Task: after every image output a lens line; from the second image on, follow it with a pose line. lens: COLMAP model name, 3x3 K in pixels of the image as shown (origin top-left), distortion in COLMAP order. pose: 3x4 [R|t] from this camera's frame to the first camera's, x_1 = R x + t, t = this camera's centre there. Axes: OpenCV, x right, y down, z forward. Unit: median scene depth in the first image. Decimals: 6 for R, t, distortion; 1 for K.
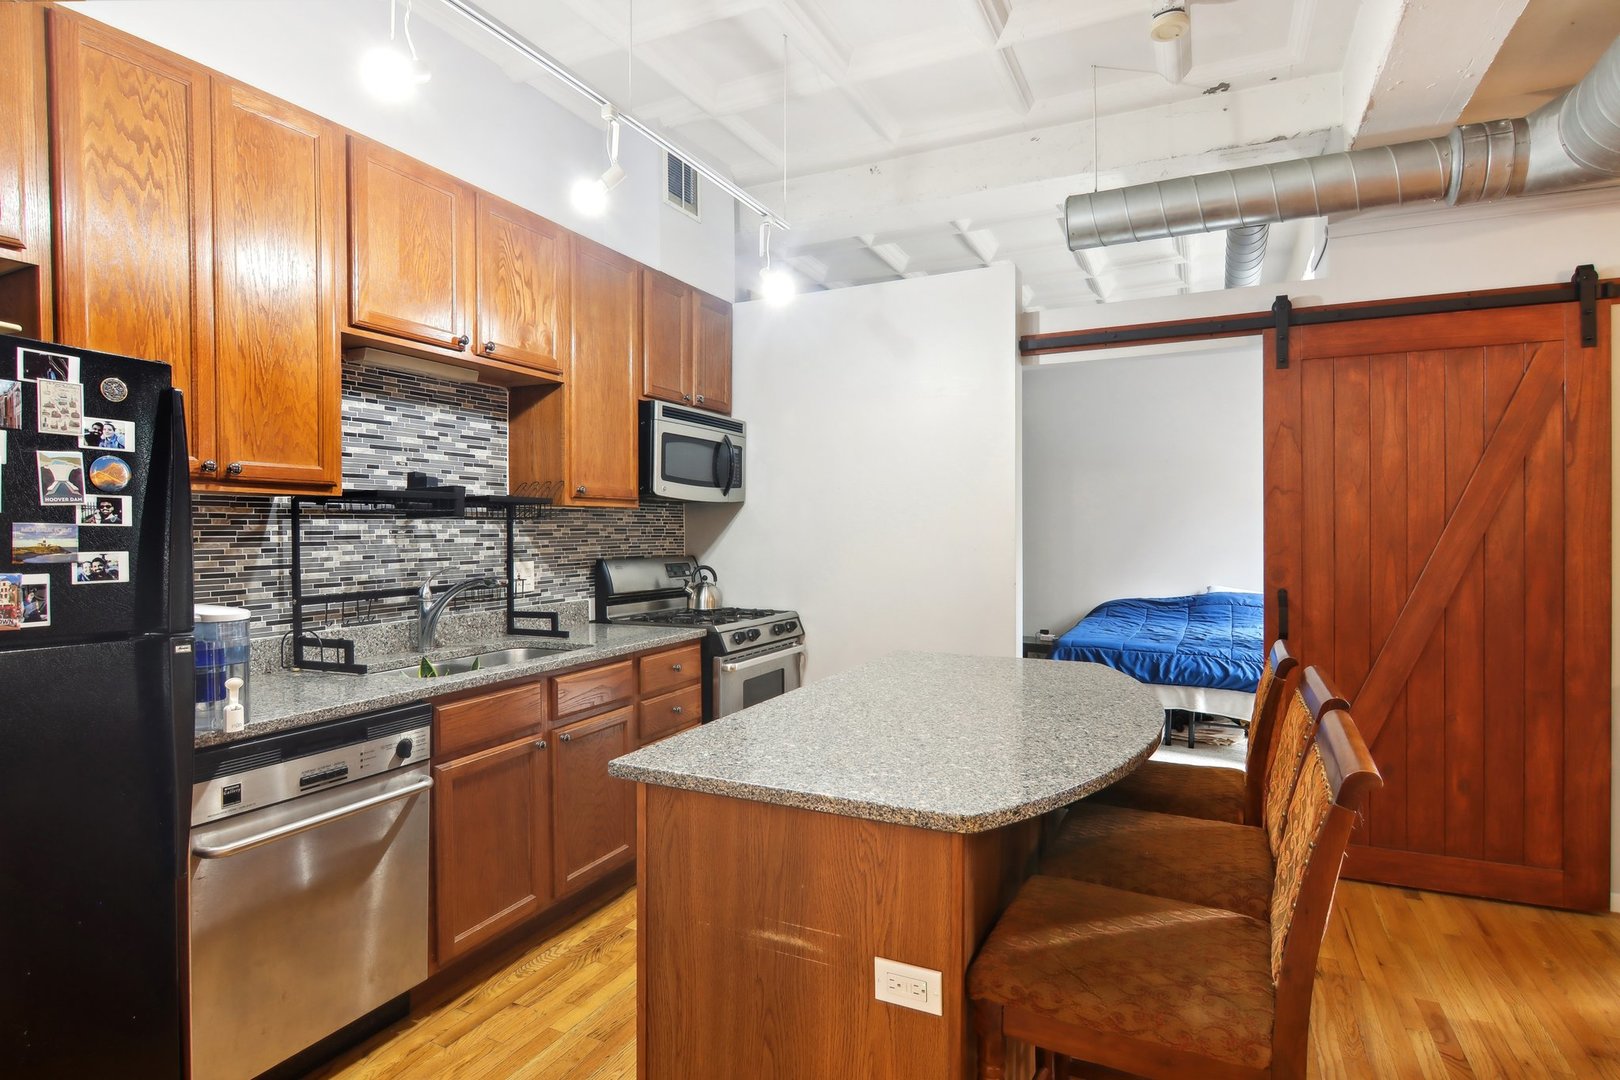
lens RADIAL K [[831.5, 0, 795.8], [0, 831.5, 545.0], [0, 0, 1]] dist [-0.003736, -0.012640]
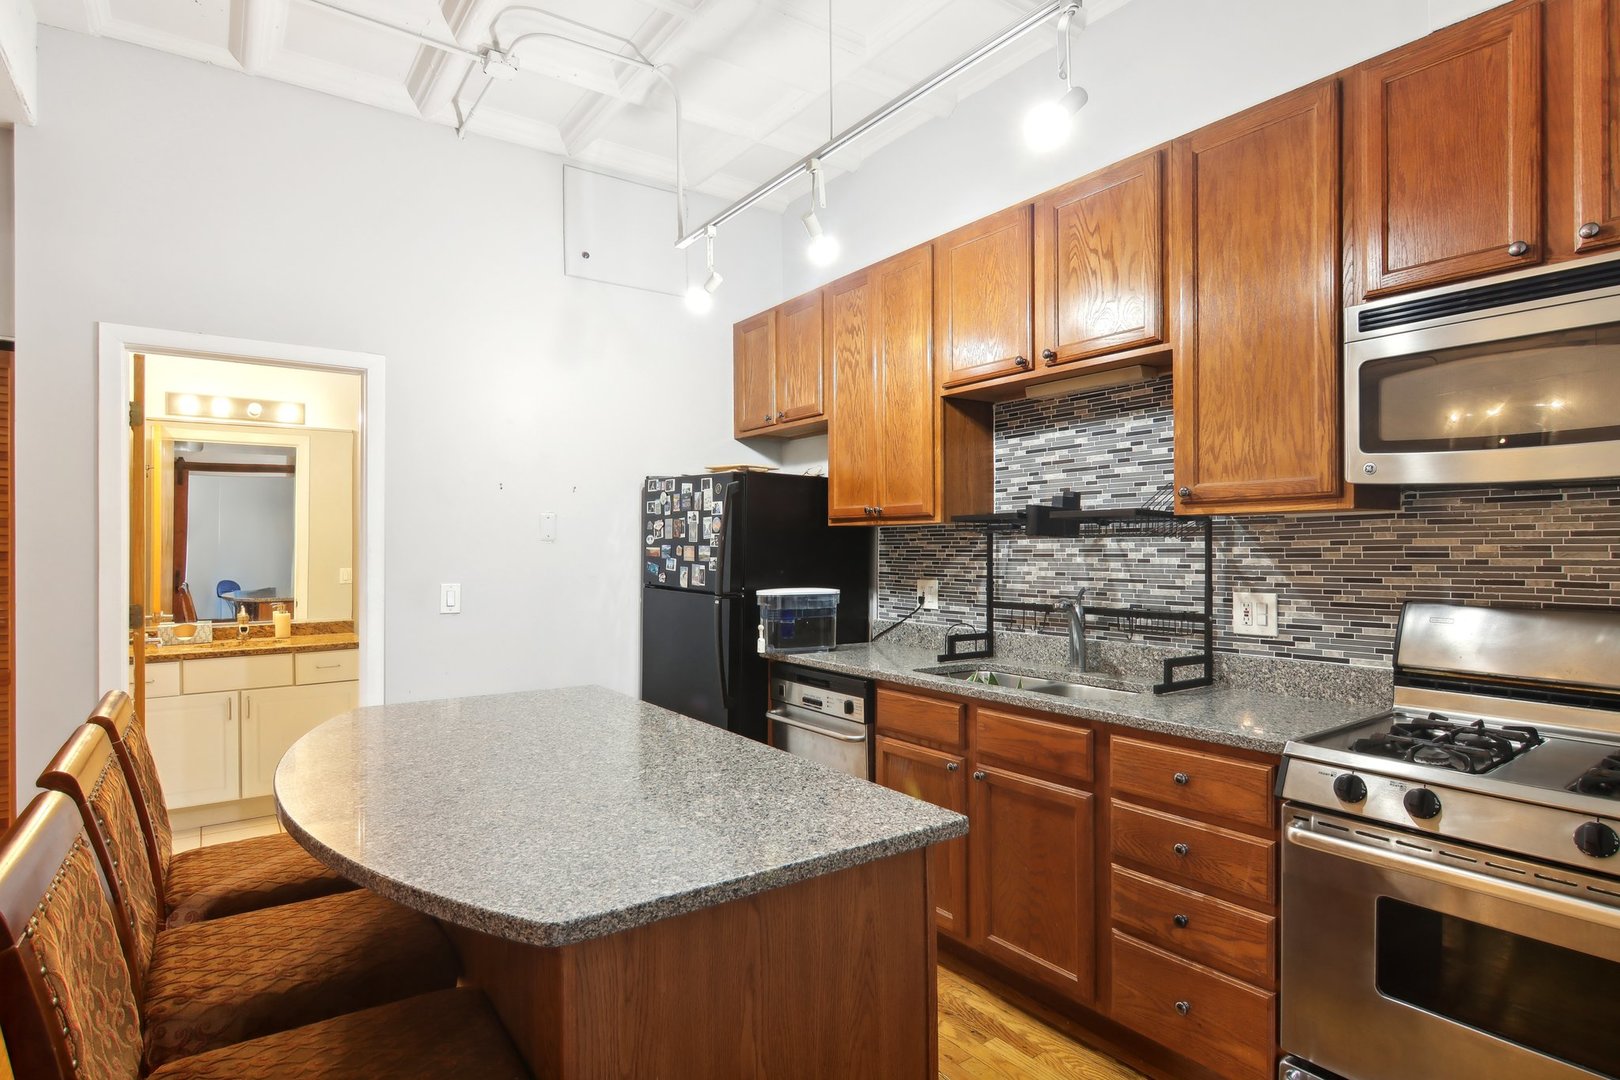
lens RADIAL K [[831.5, 0, 800.0], [0, 831.5, 549.8], [0, 0, 1]] dist [-0.003736, -0.012640]
pose [[-0.470914, 0.001453, -0.882178, 0.567869], [-0.016710, 0.999805, 0.010566, -0.021164], [0.882021, 0.019717, -0.470798, 1.141917]]
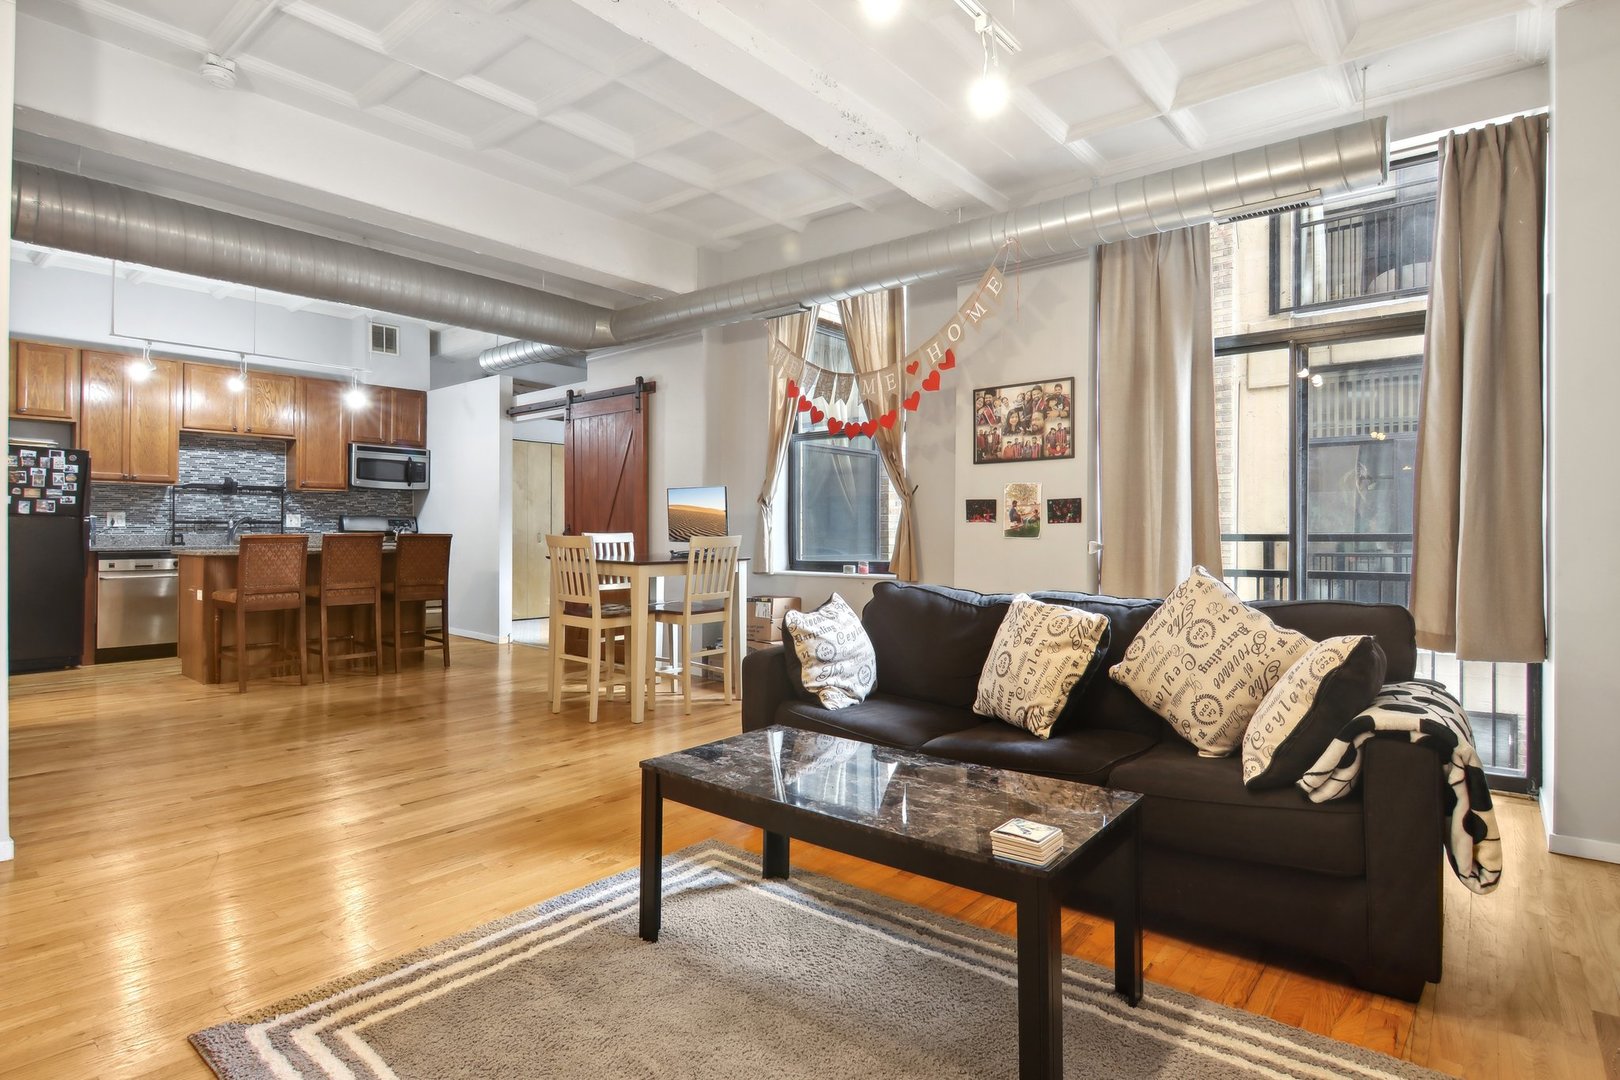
lens RADIAL K [[831.5, 0, 796.9], [0, 831.5, 524.5], [0, 0, 1]] dist [-0.003736, -0.012640]
pose [[0.970909, -0.002692, -0.239435, 1.870315], [-0.004142, 0.999598, -0.028034, 0.126052], [0.239414, 0.028210, 0.970508, -1.085156]]
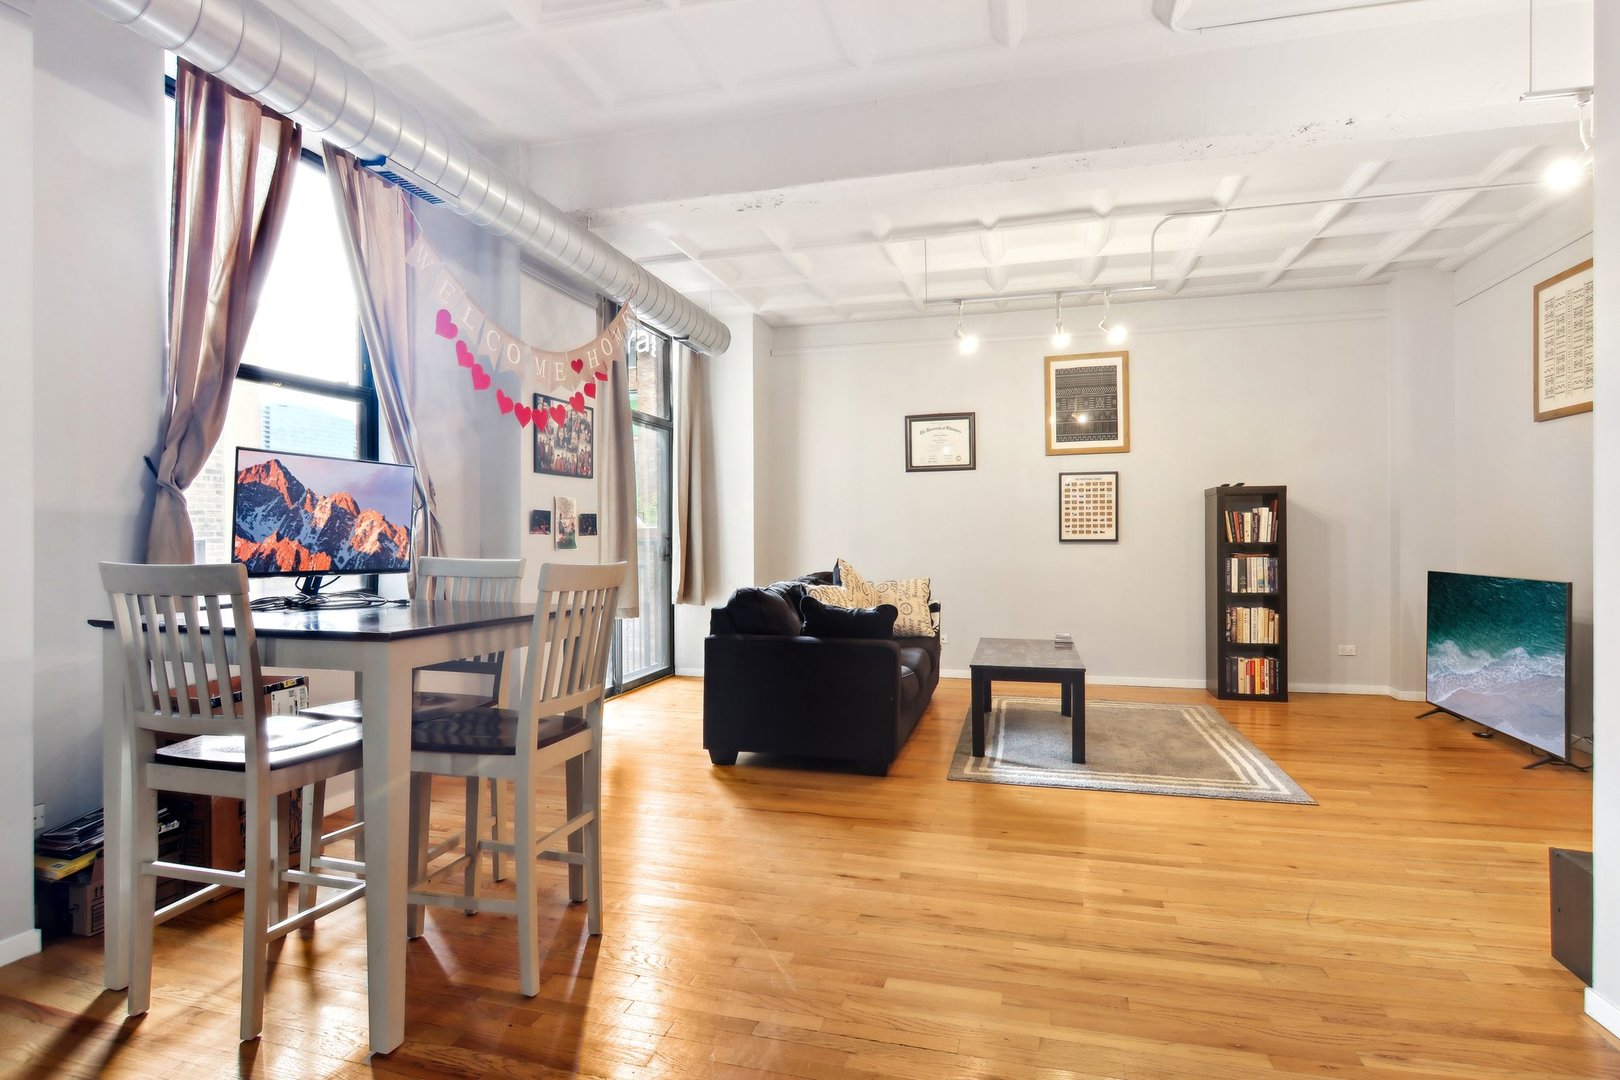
lens RADIAL K [[831.5, 0, 797.1], [0, 831.5, 539.9], [0, 0, 1]] dist [-0.003736, -0.012640]
pose [[-0.173074, -0.006517, 0.984887, 0.297084], [0.021931, 0.999705, 0.010469, 0.081812], [-0.984665, 0.023412, -0.172880, 0.305473]]
